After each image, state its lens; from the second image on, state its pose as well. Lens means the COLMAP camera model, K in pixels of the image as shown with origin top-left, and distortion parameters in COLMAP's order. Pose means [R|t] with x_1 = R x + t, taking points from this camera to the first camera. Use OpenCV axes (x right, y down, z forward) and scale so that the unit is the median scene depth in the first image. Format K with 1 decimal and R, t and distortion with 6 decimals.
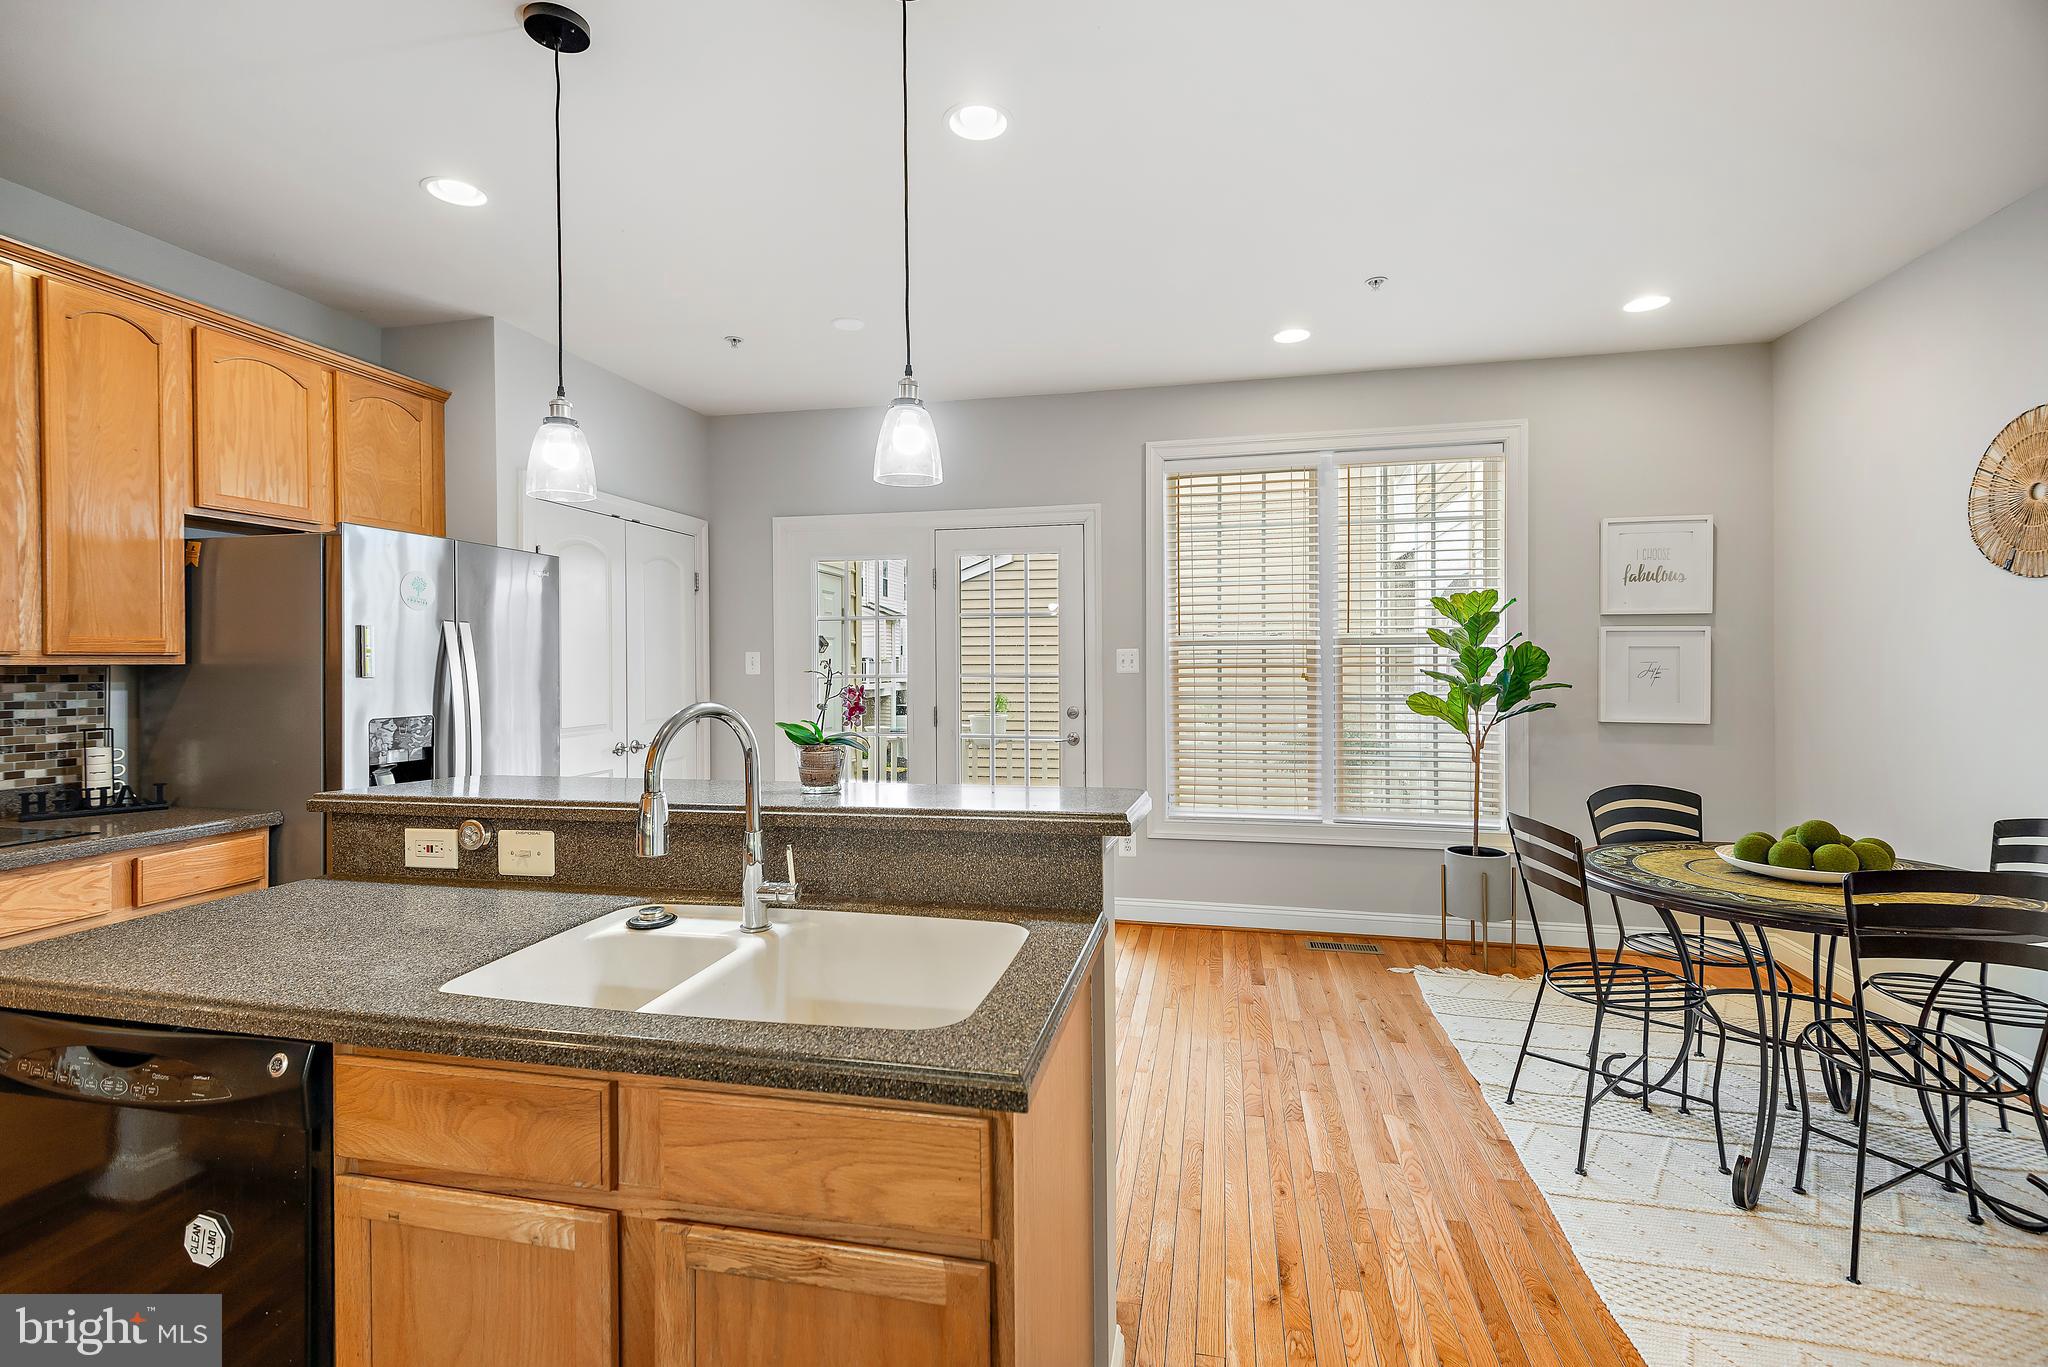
lens RADIAL K [[939.5, 0, 1005.9], [0, 939.5, 673.3], [0, 0, 1]] dist [0.040667, -0.010209]
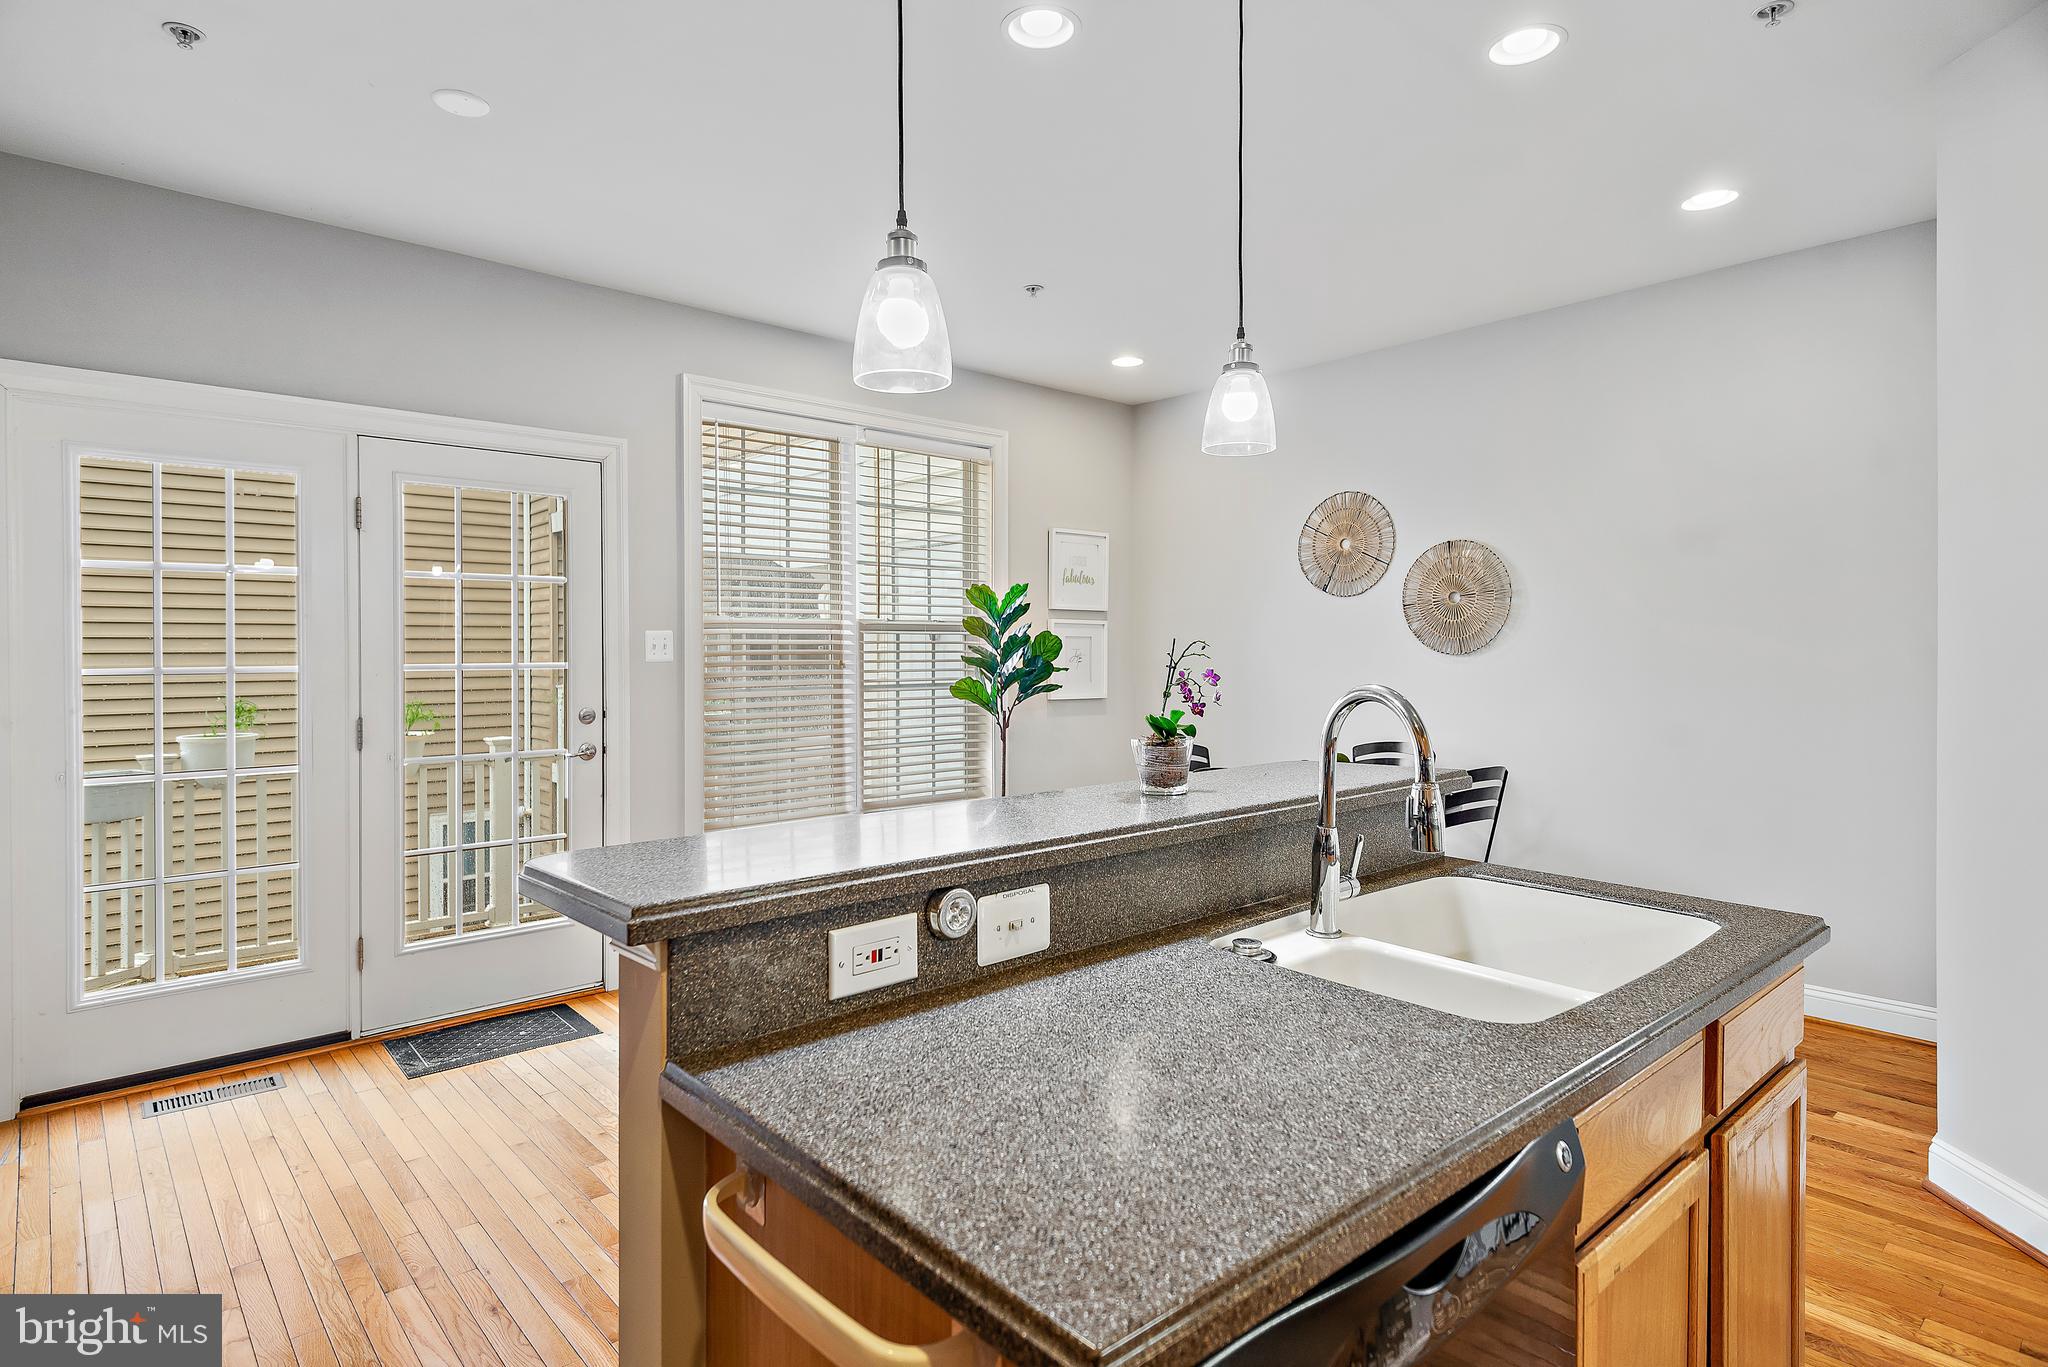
lens RADIAL K [[1094.6, 0, 1029.9], [0, 1094.6, 675.6], [0, 0, 1]] dist [0.019969, -0.000314]
pose [[0.569949, -0.016484, 0.821515, -0.530937], [0.010123, 0.999864, 0.013040, 0.003164], [-0.821618, 0.000884, 0.570038, 0.264539]]
